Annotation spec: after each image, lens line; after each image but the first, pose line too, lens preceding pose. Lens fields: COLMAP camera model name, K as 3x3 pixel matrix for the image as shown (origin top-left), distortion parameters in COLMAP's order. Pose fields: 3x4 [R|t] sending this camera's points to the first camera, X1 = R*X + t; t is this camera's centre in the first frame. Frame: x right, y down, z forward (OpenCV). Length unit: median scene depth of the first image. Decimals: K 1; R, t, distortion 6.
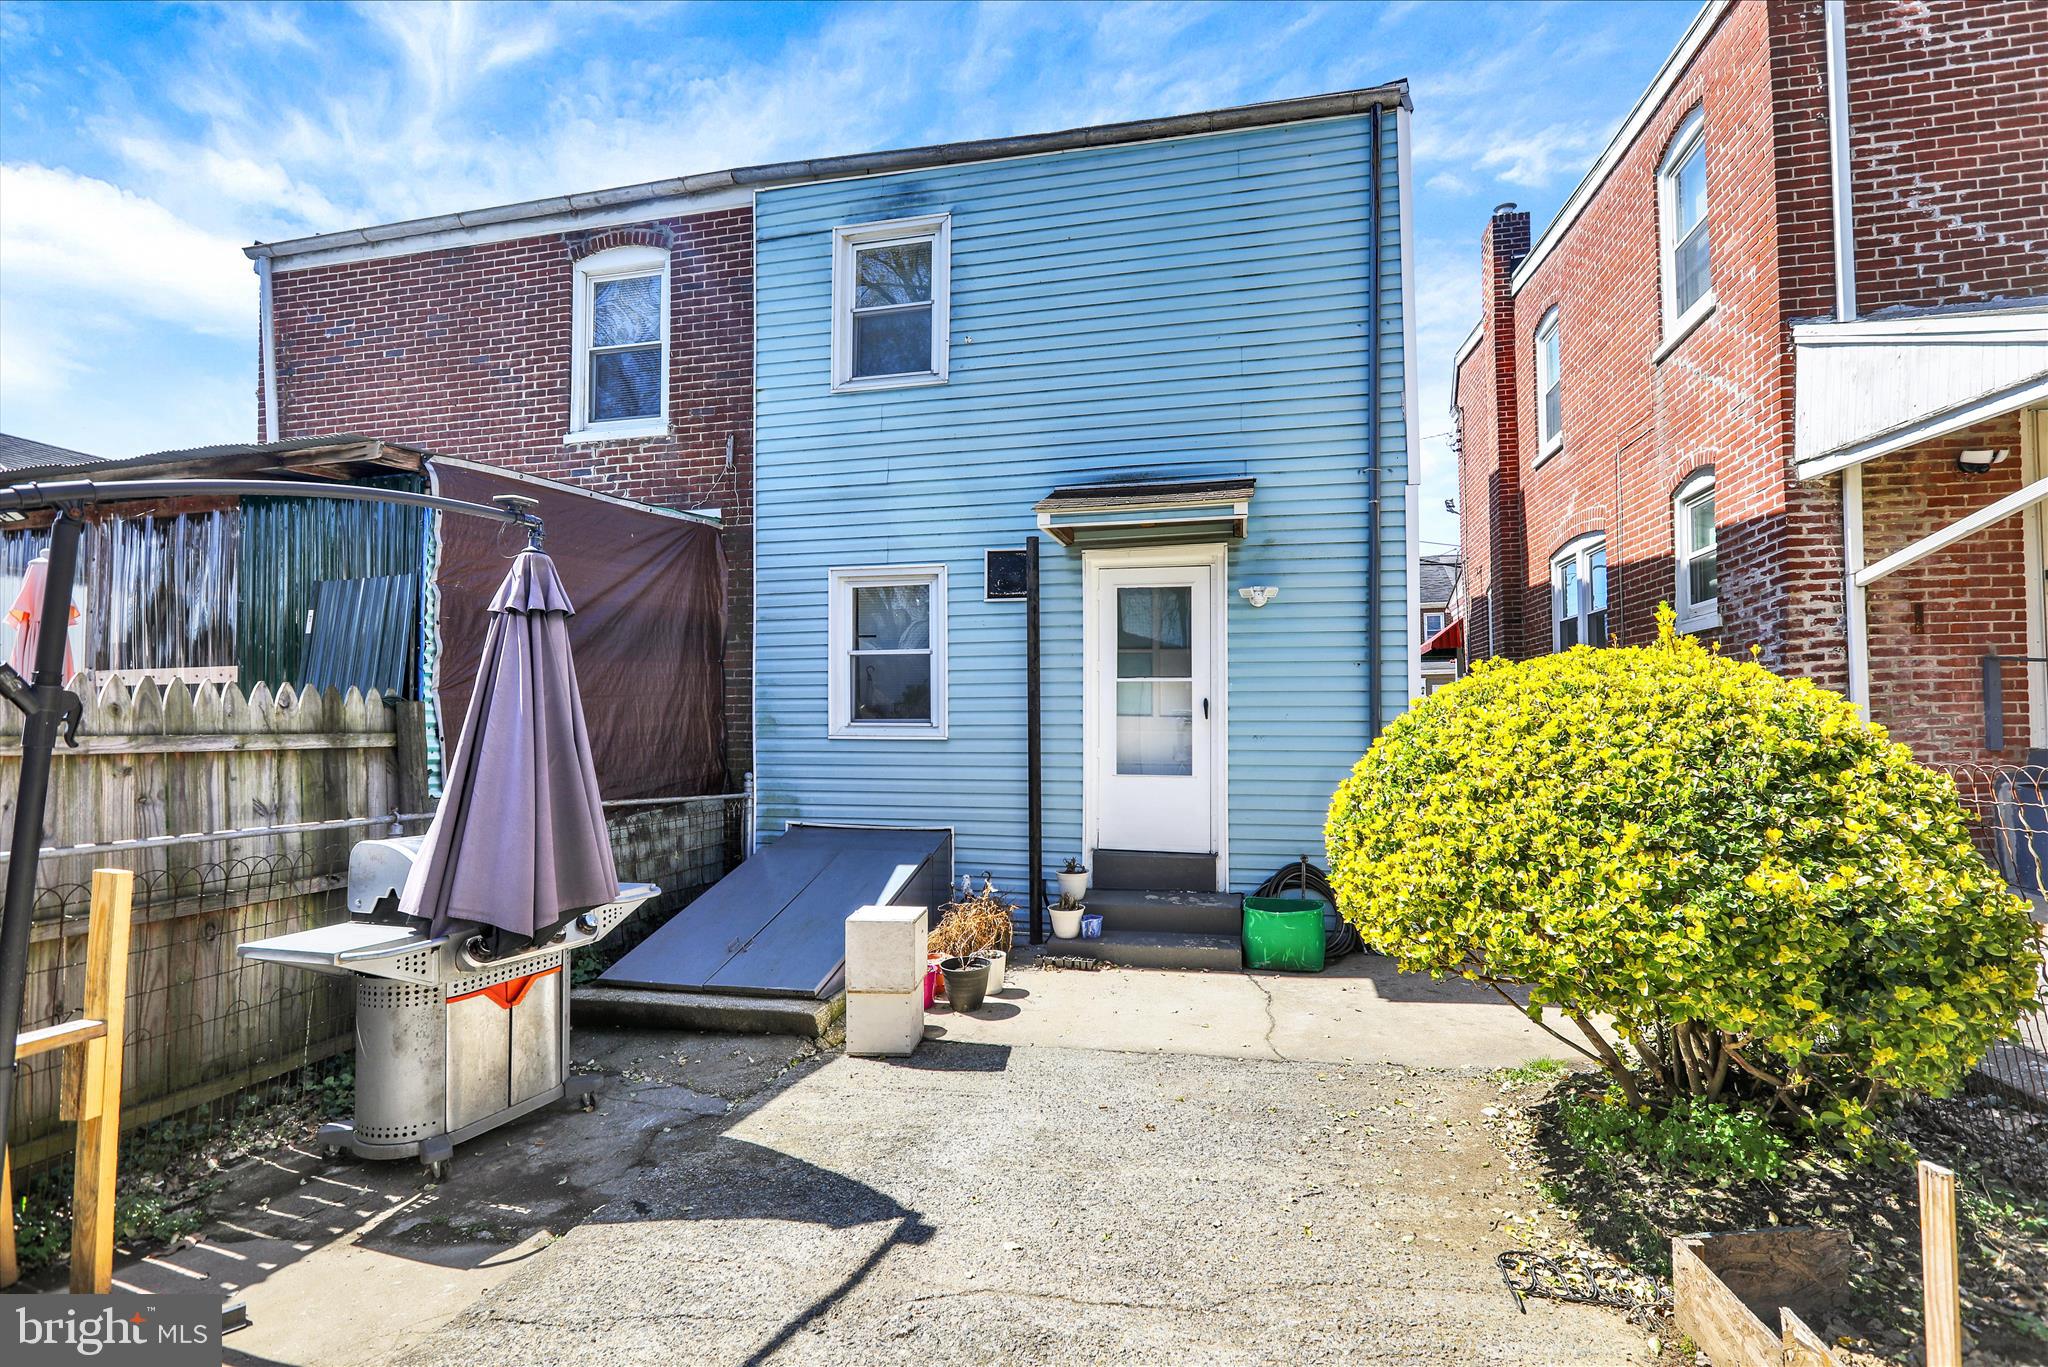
lens RADIAL K [[940.6, 0, 1034.3], [0, 940.6, 707.9], [0, 0, 1]] dist [0.002540, 0.000387]
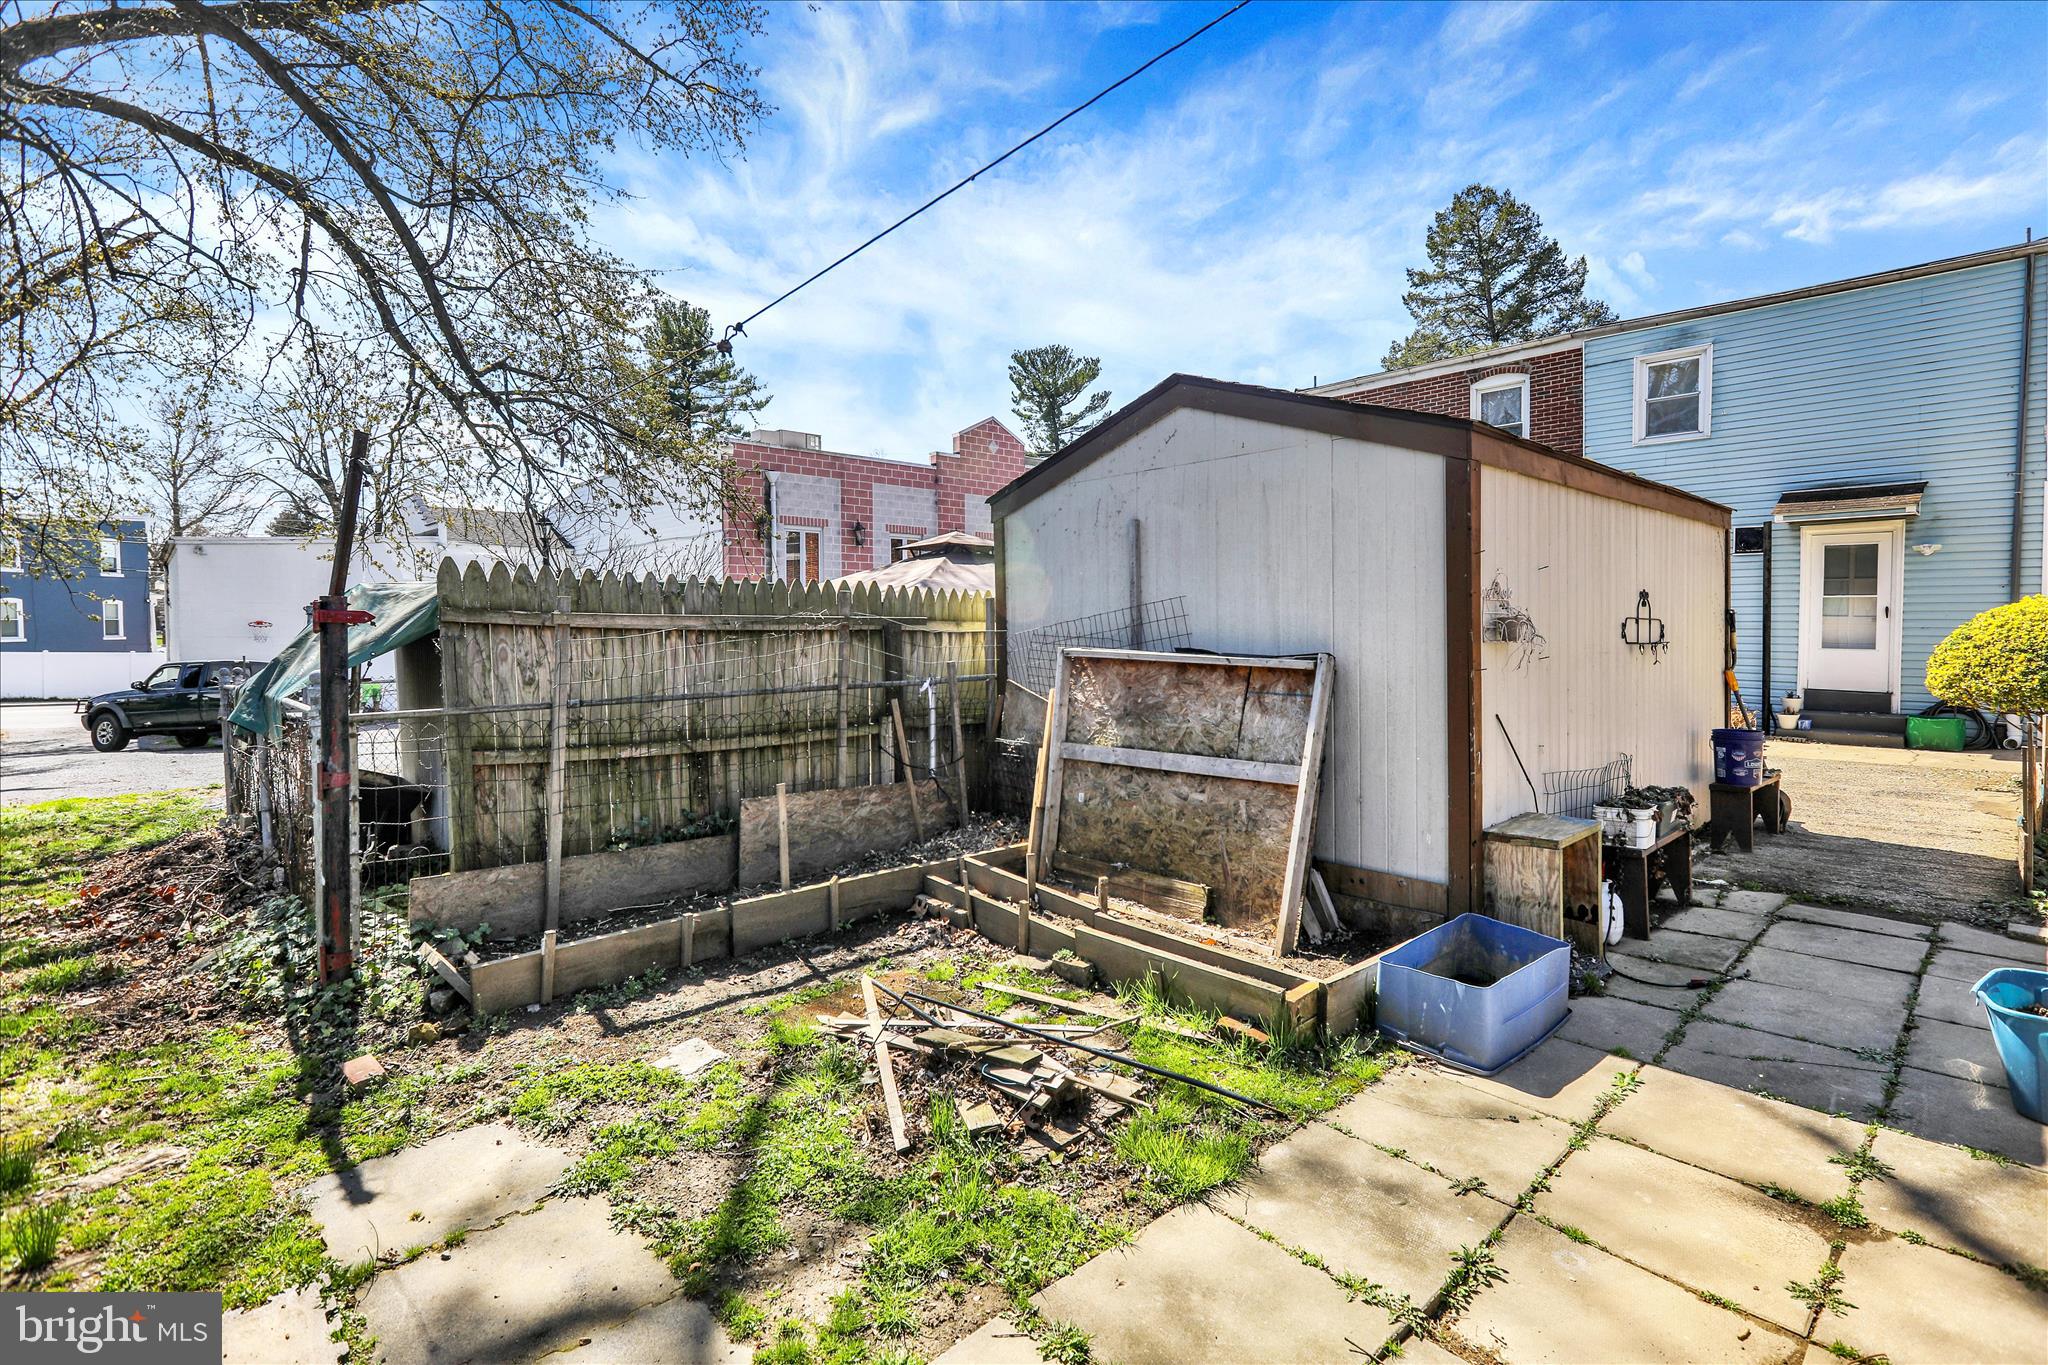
lens RADIAL K [[961.7, 0, 1026.4], [0, 961.7, 646.1], [0, 0, 1]] dist [0.001170, 0.000659]
pose [[0.832147, 0.015603, -0.554335, -0.164336], [0.013650, 0.998725, 0.048602, -0.046134], [0.554386, -0.048011, 0.830873, -1.434496]]
